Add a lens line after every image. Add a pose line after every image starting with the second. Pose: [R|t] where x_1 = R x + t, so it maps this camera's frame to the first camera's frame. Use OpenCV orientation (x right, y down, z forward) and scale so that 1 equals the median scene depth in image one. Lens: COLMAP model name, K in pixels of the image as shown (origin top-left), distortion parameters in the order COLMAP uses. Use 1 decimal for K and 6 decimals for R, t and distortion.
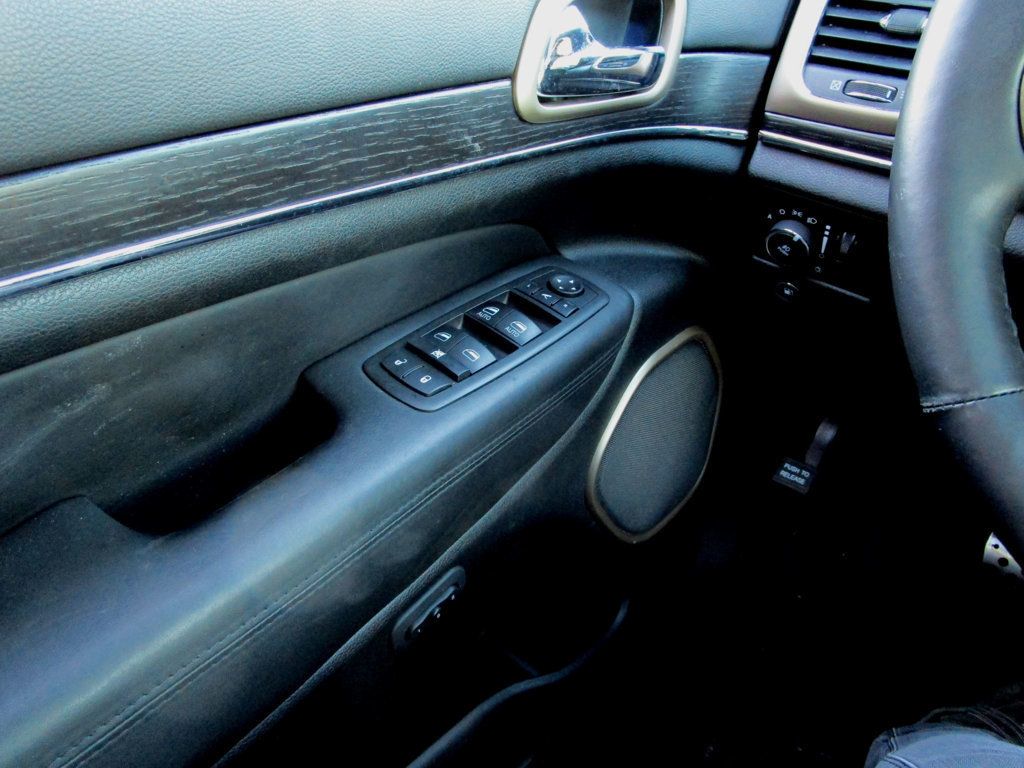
lens RADIAL K [[736.8, 0, 512.0], [0, 736.8, 384.0], [0, 0, 1]] dist [-0.019612, 0.006055]
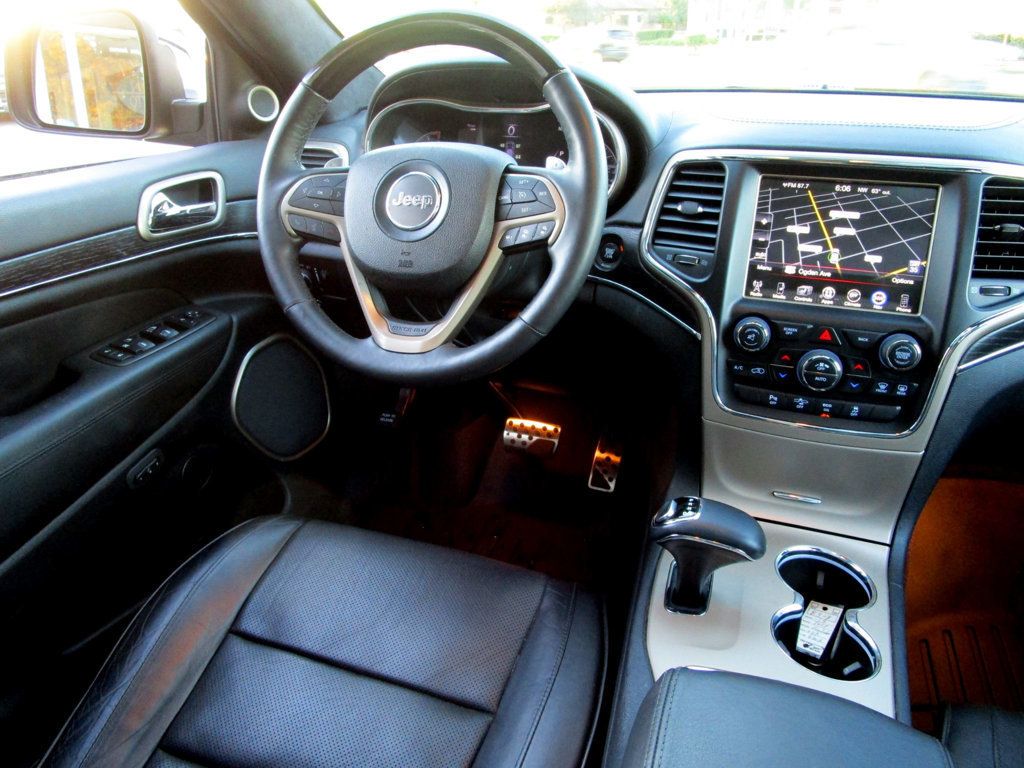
lens RADIAL K [[736.8, 0, 512.0], [0, 736.8, 384.0], [0, 0, 1]] dist [-0.019612, 0.006055]
pose [[0.931940, -0.191795, 0.307737, 0.282840], [0.232200, 0.967493, -0.100204, 0.562993], [-0.278514, 0.164841, 0.946180, -1.397741]]
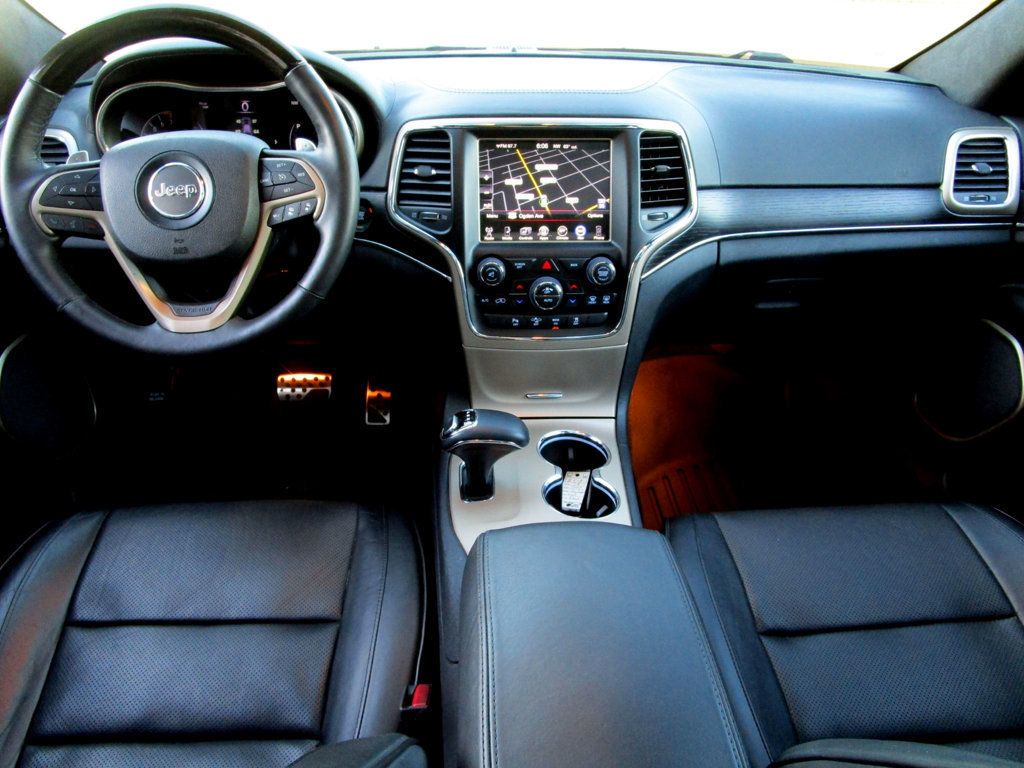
lens RADIAL K [[736.8, 0, 512.0], [0, 736.8, 384.0], [0, 0, 1]] dist [-0.019612, 0.006055]
pose [[0.728399, -0.375196, 0.573291, 0.039220], [0.397659, 0.912889, 0.092202, 0.526741], [-0.557944, 0.160814, 0.814148, -1.681856]]
